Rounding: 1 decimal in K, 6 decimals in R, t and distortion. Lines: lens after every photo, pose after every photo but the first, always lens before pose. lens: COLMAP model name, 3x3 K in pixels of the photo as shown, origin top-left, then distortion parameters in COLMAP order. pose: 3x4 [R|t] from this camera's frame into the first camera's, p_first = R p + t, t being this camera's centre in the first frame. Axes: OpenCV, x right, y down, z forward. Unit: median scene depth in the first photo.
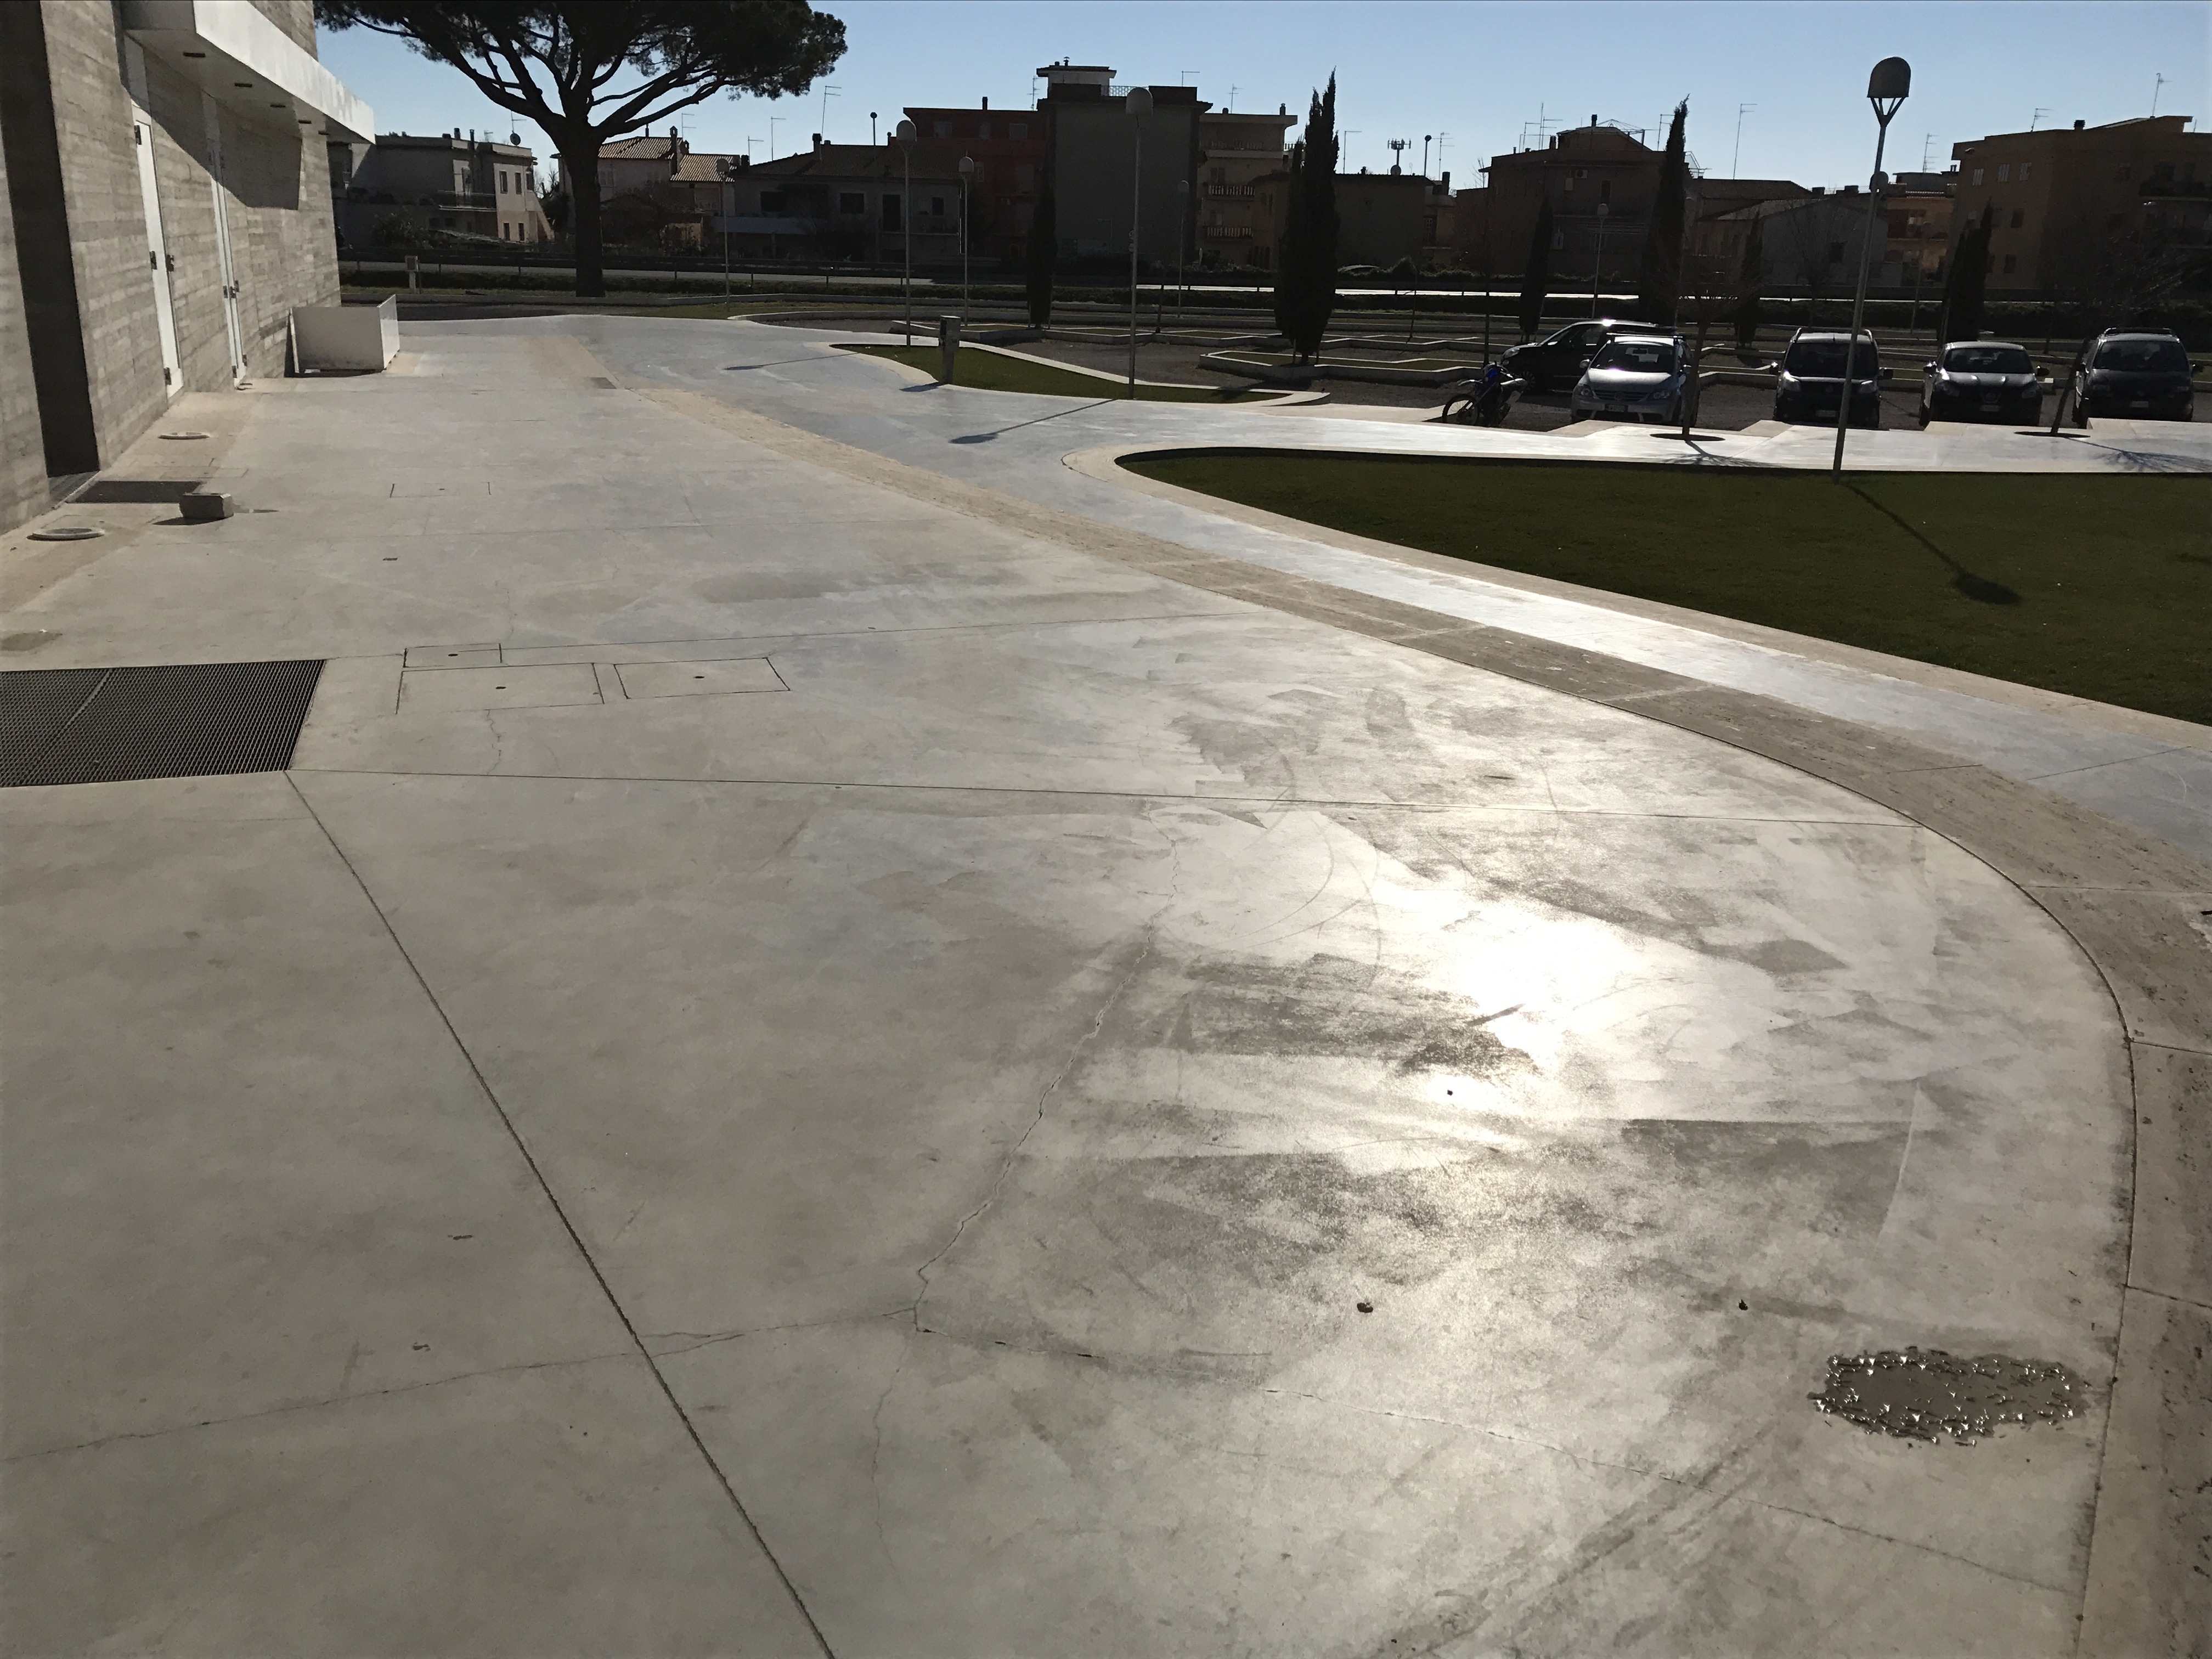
lens RADIAL K [[1953.3, 0, 1114.4], [0, 1953.3, 822.0], [0, 0, 1]] dist [0.020025, 0.001710]
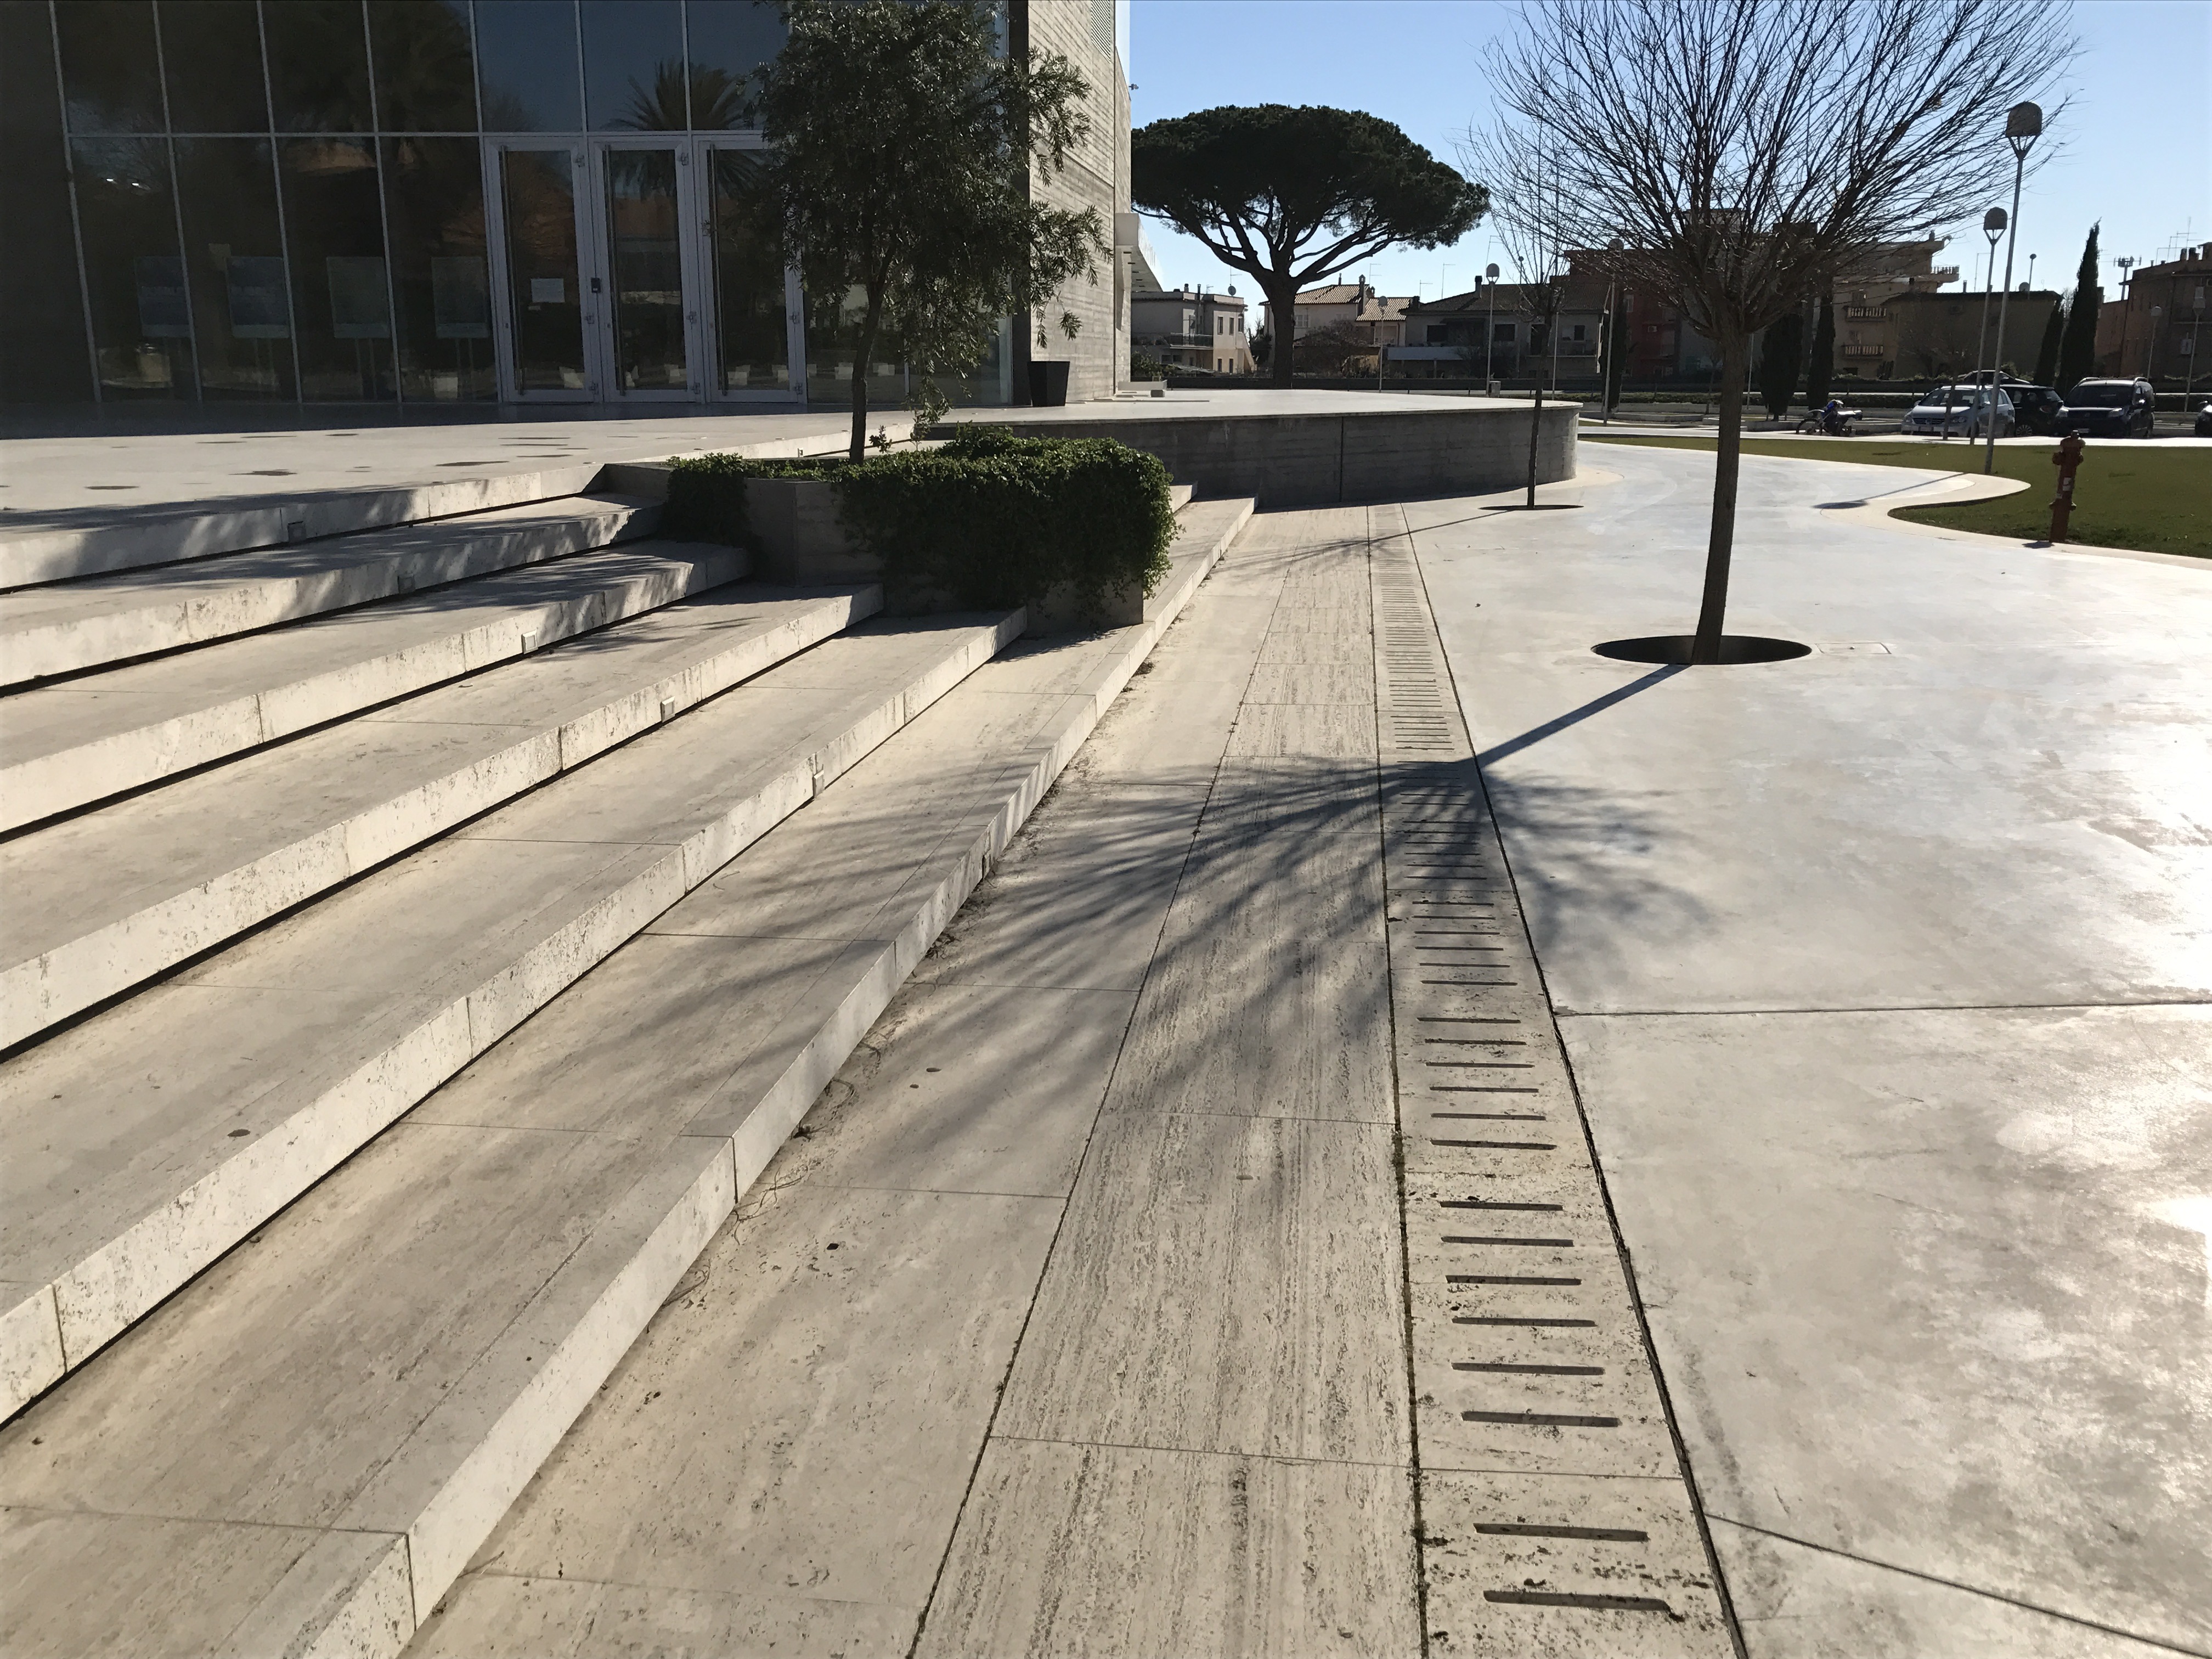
lens RADIAL K [[1953.3, 0, 1110.2], [0, 1953.3, 839.8], [0, 0, 1]] dist [0.020025, 0.001710]
pose [[0.942848, 0.057254, -0.328269, 0.045501], [-0.076507, 0.996006, -0.046029, 0.058334], [0.324322, 0.068514, 0.943462, -0.161129]]
